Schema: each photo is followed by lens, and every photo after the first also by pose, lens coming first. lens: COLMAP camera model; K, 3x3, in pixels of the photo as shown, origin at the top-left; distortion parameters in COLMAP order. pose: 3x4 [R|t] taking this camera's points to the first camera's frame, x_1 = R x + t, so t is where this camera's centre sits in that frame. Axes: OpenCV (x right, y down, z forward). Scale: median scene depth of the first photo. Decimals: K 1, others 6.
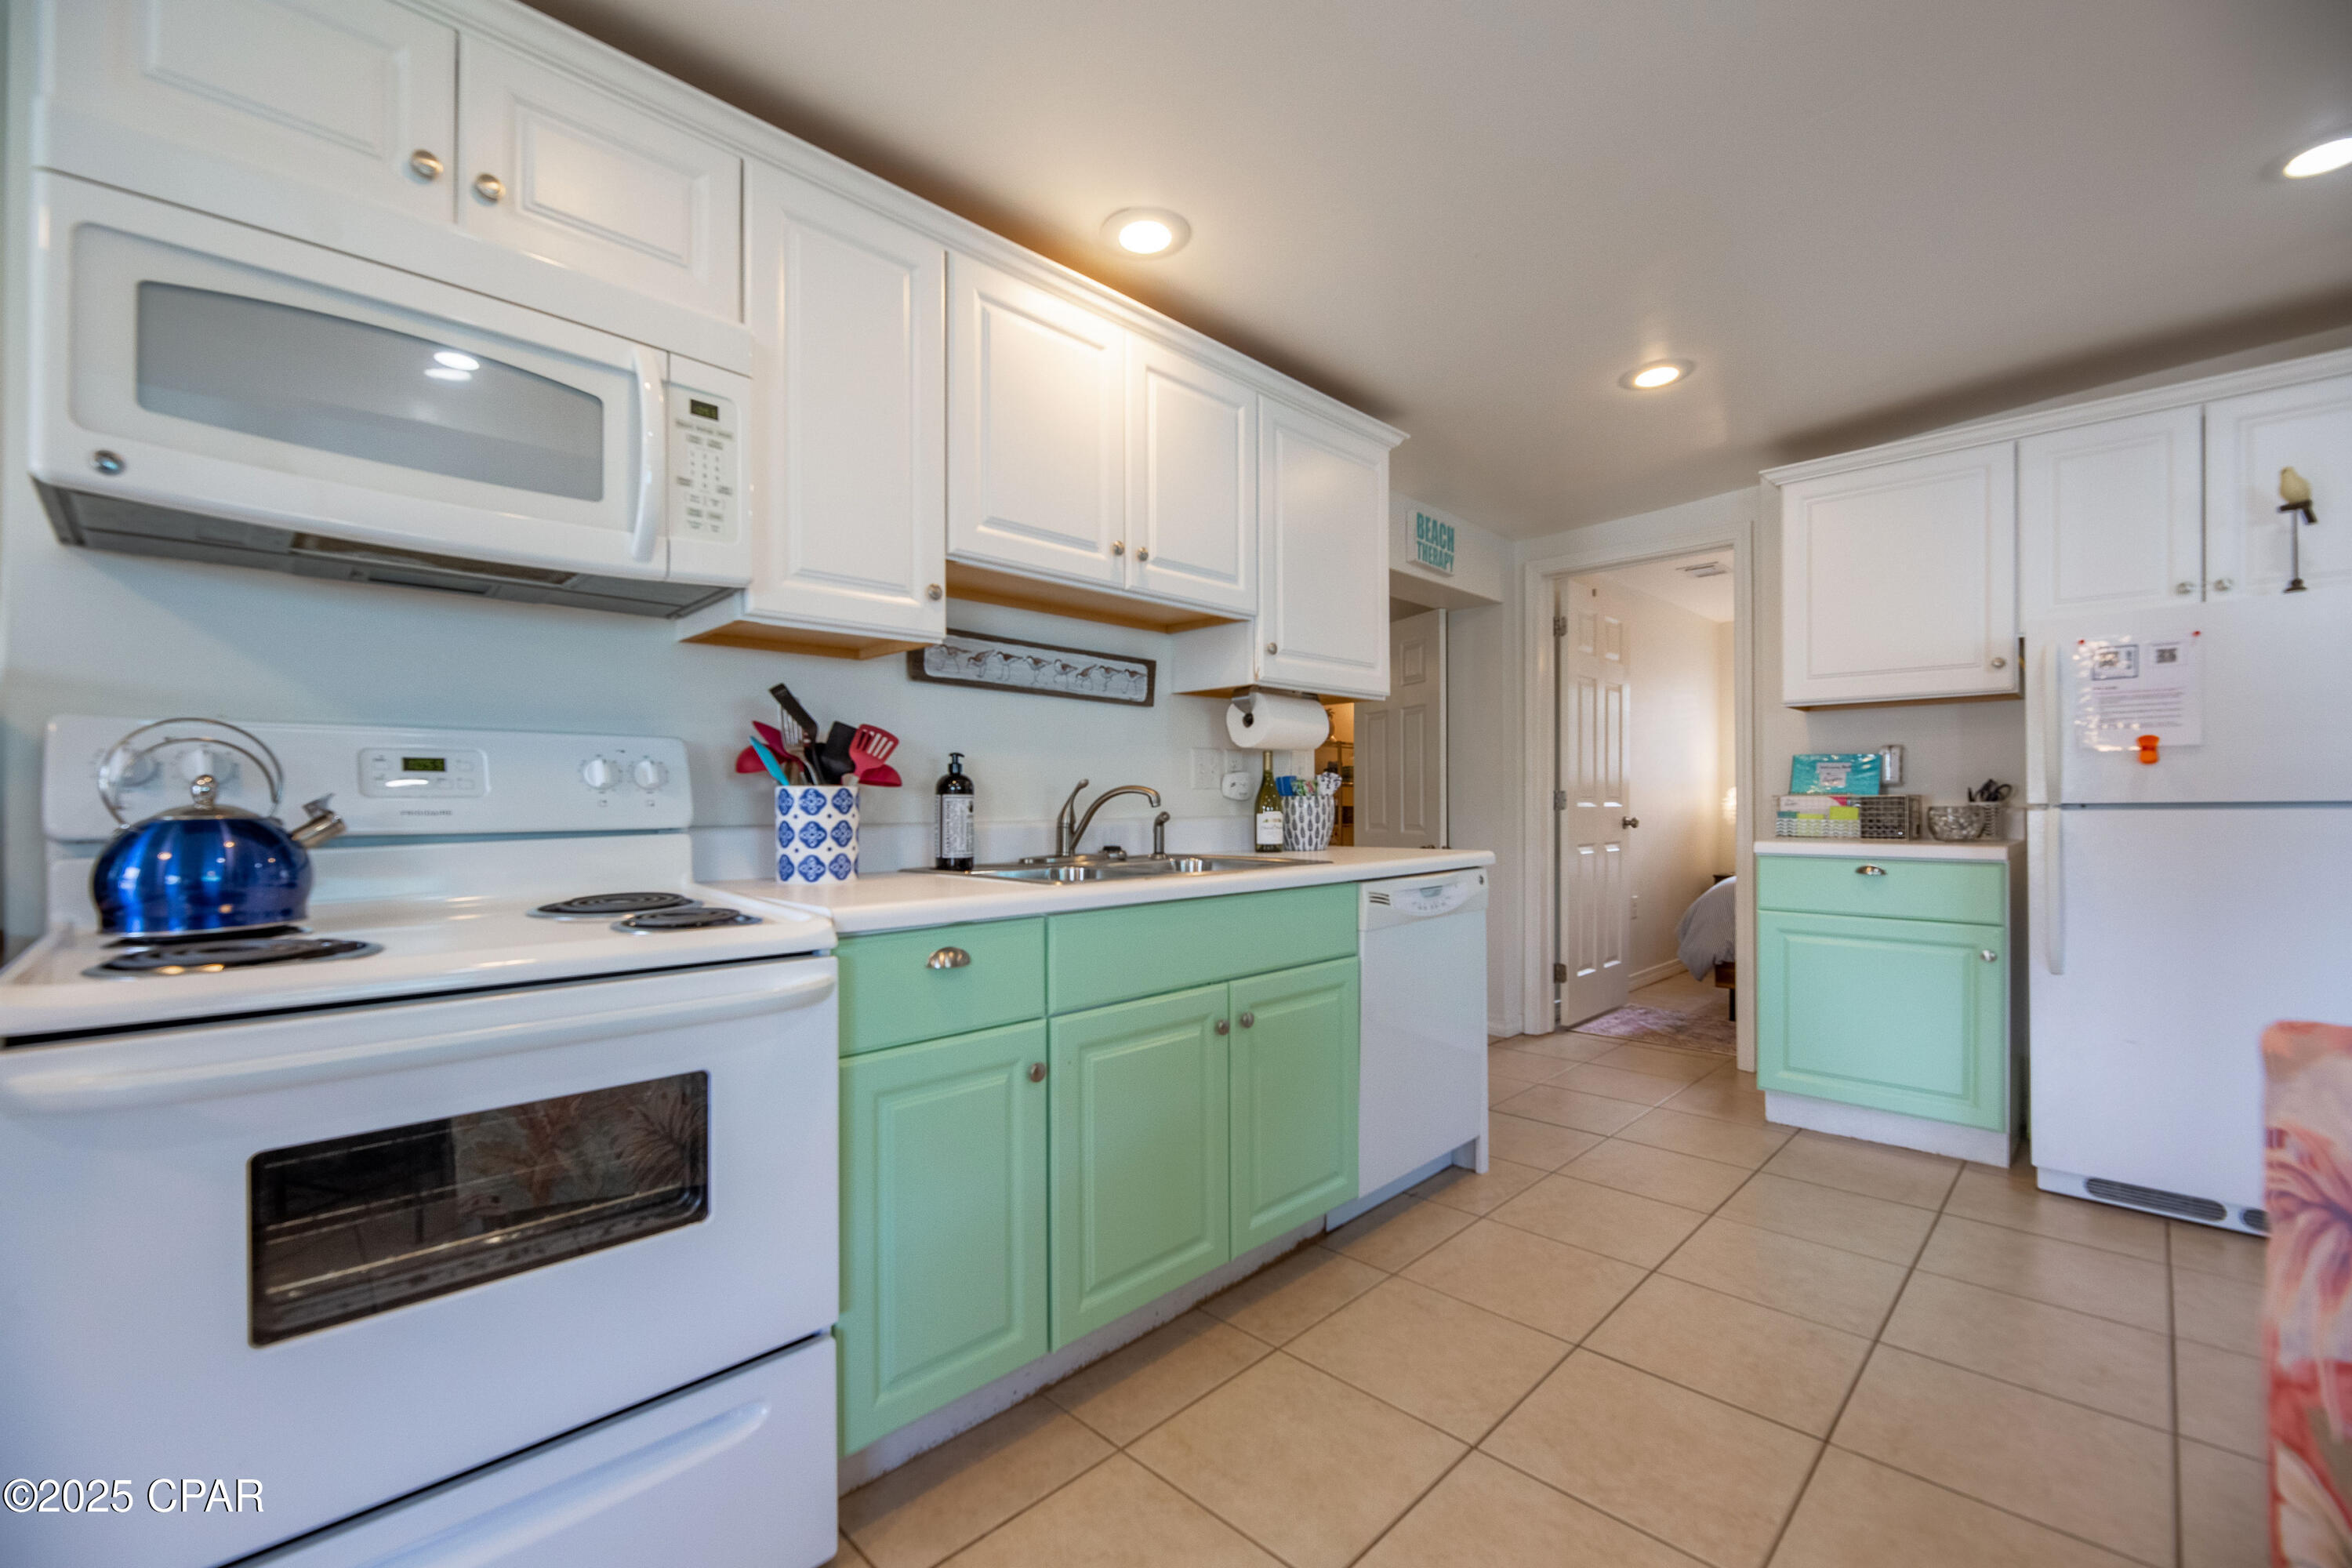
lens RADIAL K [[1010.3, 0, 1167.0], [0, 1010.3, 795.3], [0, 0, 1]] dist [0.000538, -0.000879]
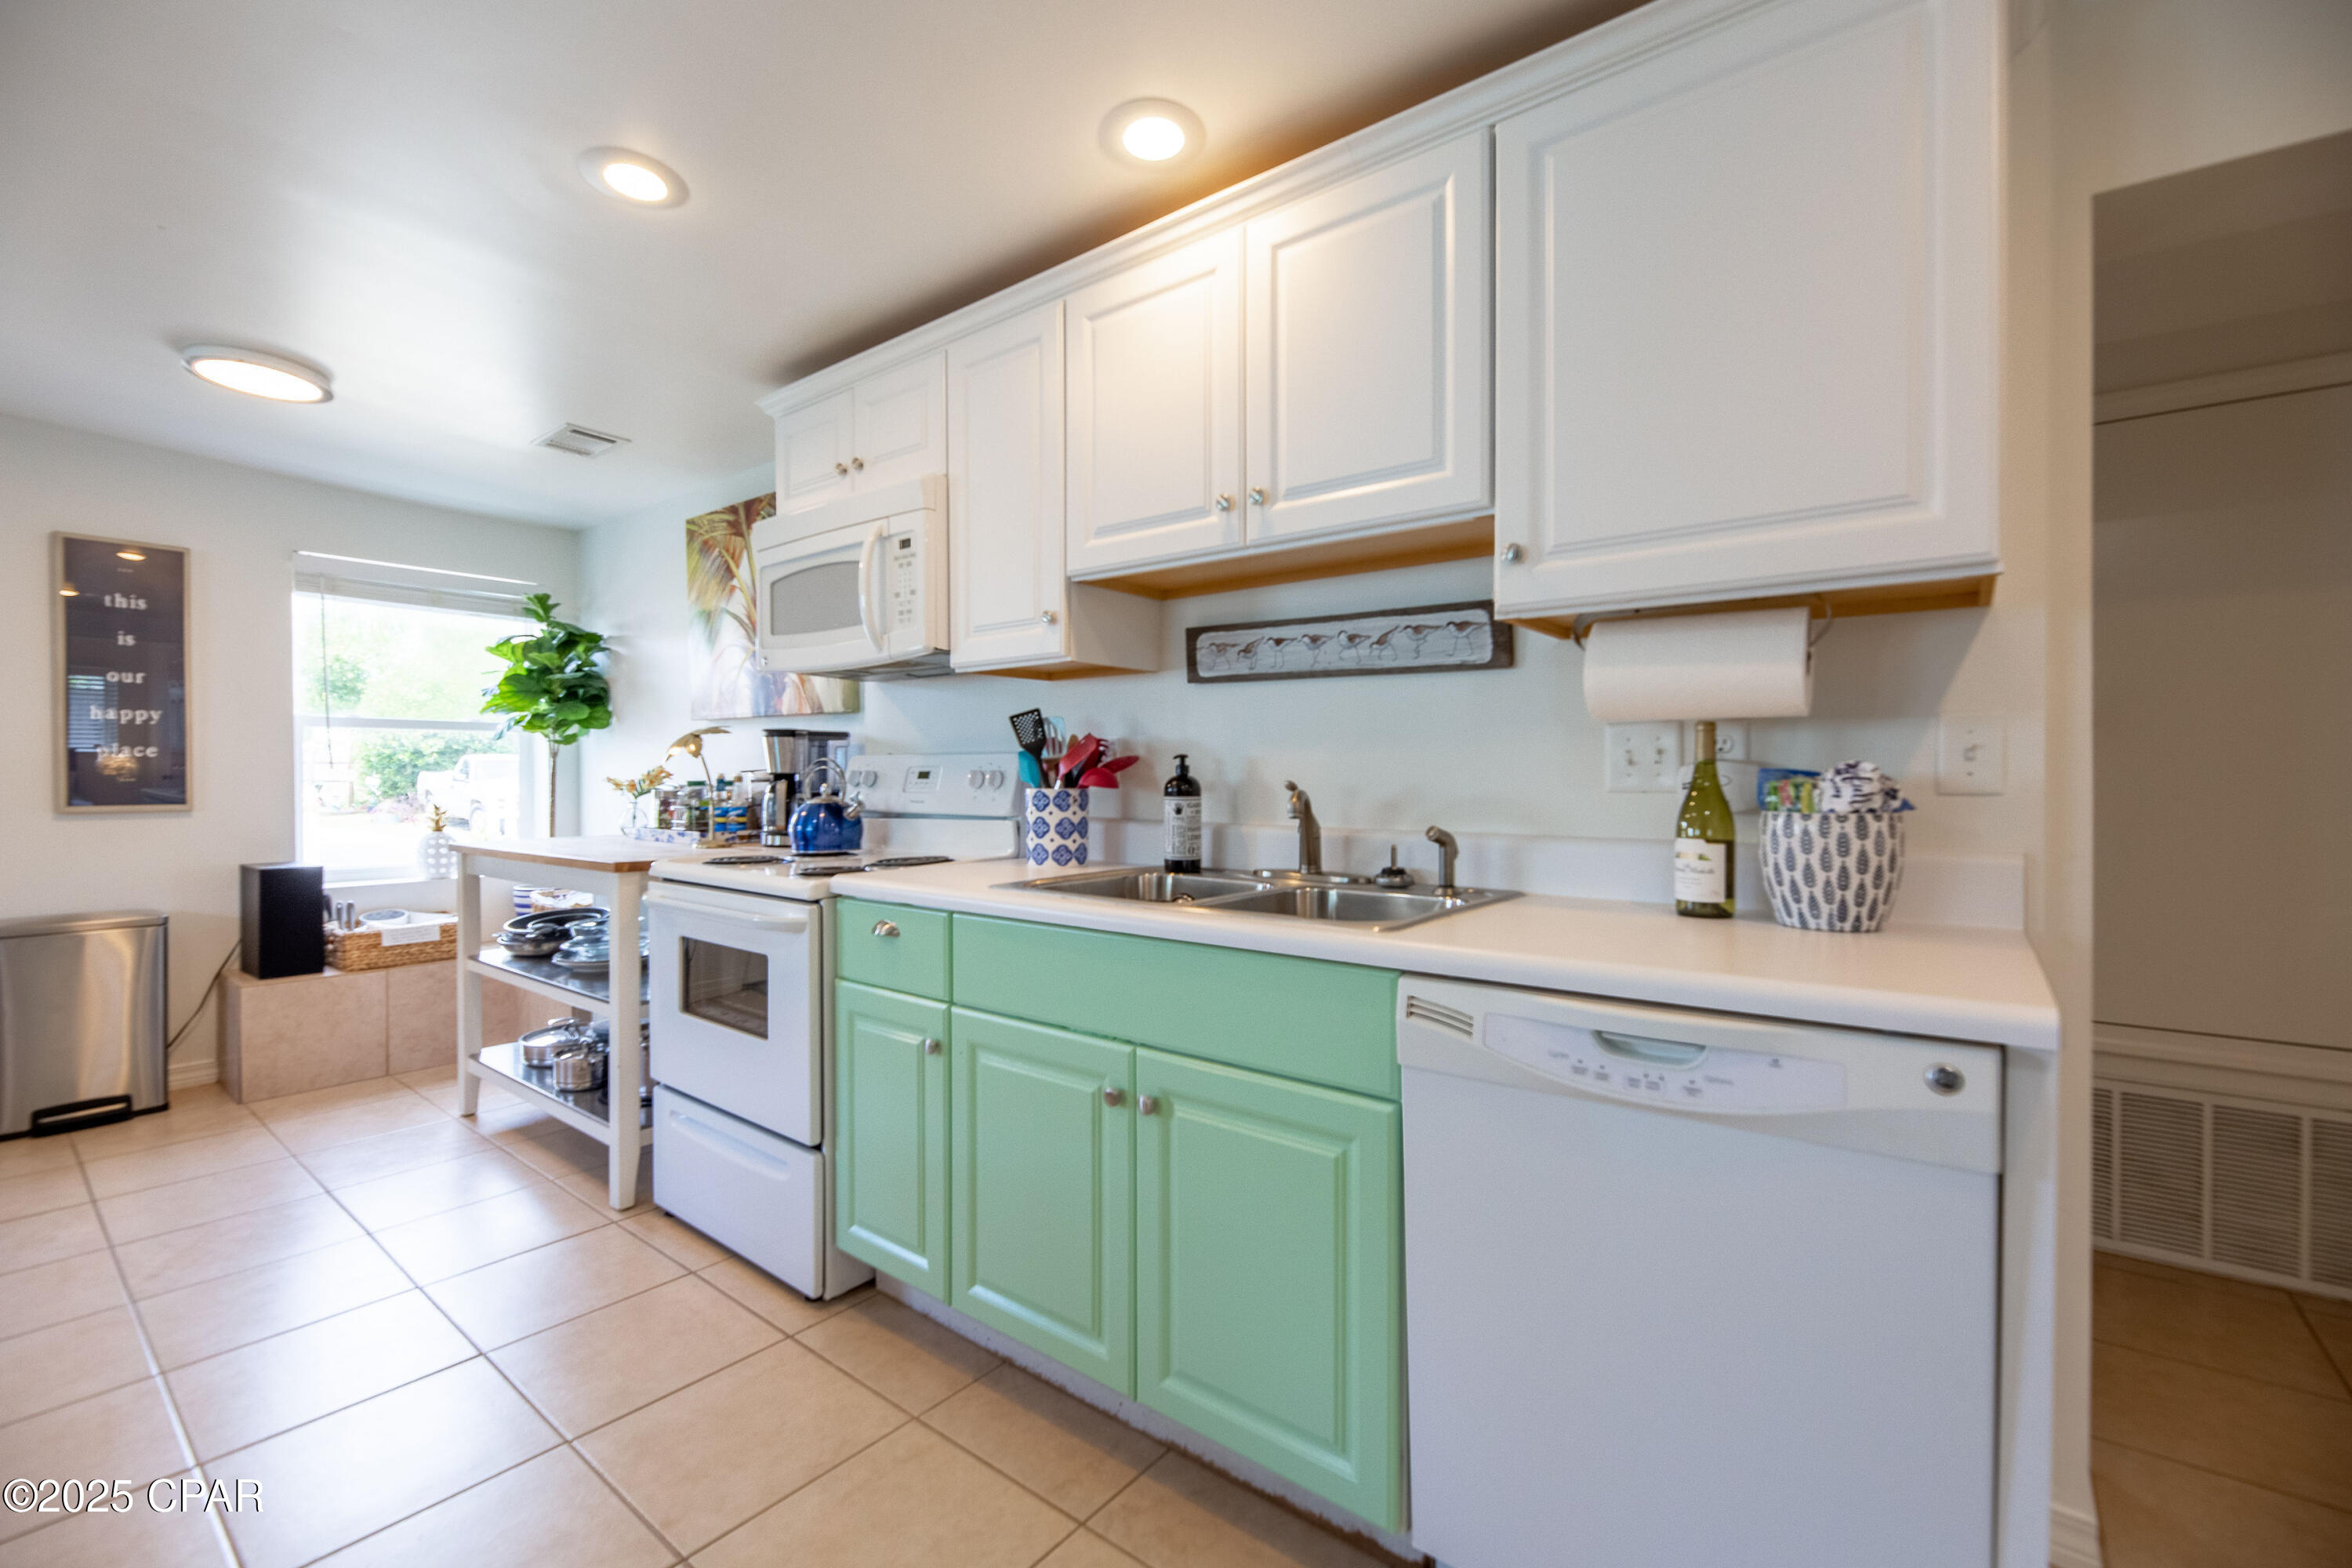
lens RADIAL K [[1010.3, 0, 1142.9], [0, 1010.3, 778.4], [0, 0, 1]] dist [0.000538, -0.000879]
pose [[0.086110, 0.009984, -0.996236, 0.814433], [0.006781, 0.999921, 0.010607, -0.030538], [0.996263, -0.007669, 0.086035, 0.910647]]
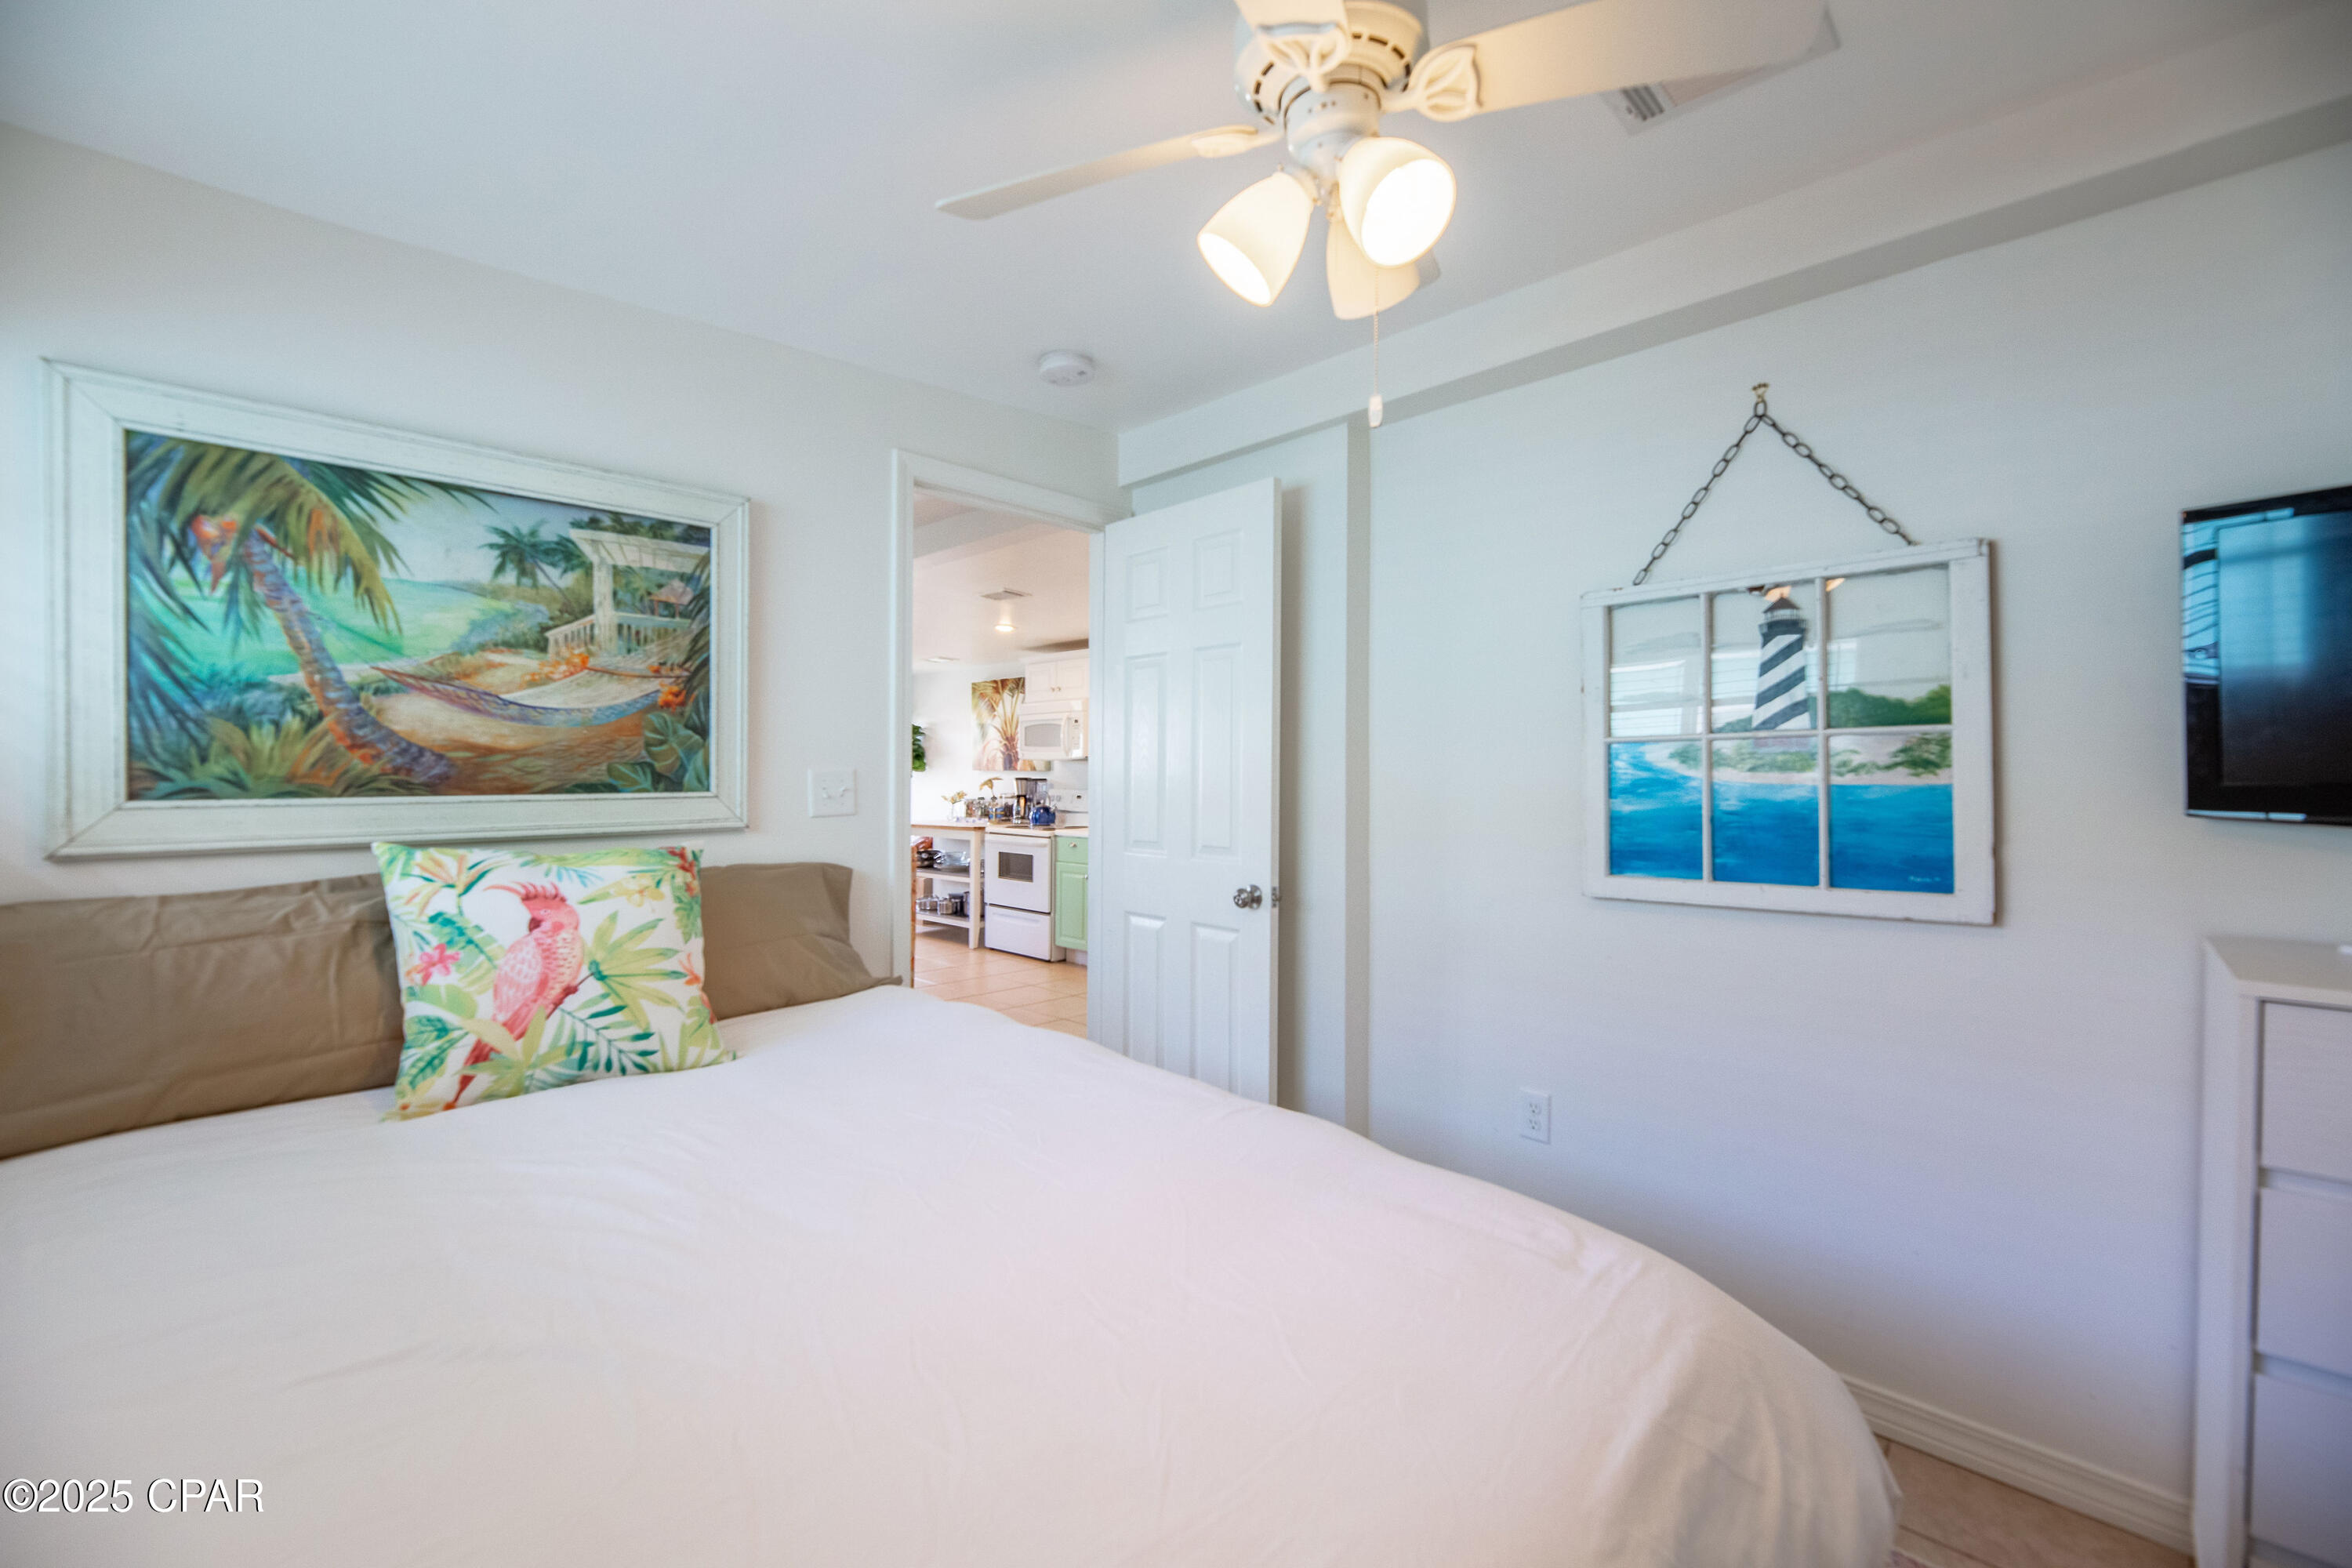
lens RADIAL K [[1010.3, 0, 1154.9], [0, 1010.3, 765.2], [0, 0, 1]] dist [0.000538, -0.000879]
pose [[-0.012217, -0.008781, -0.999887, 3.101823], [0.002860, 0.999957, -0.008817, -0.103821], [0.999921, -0.002967, -0.012191, 1.054916]]
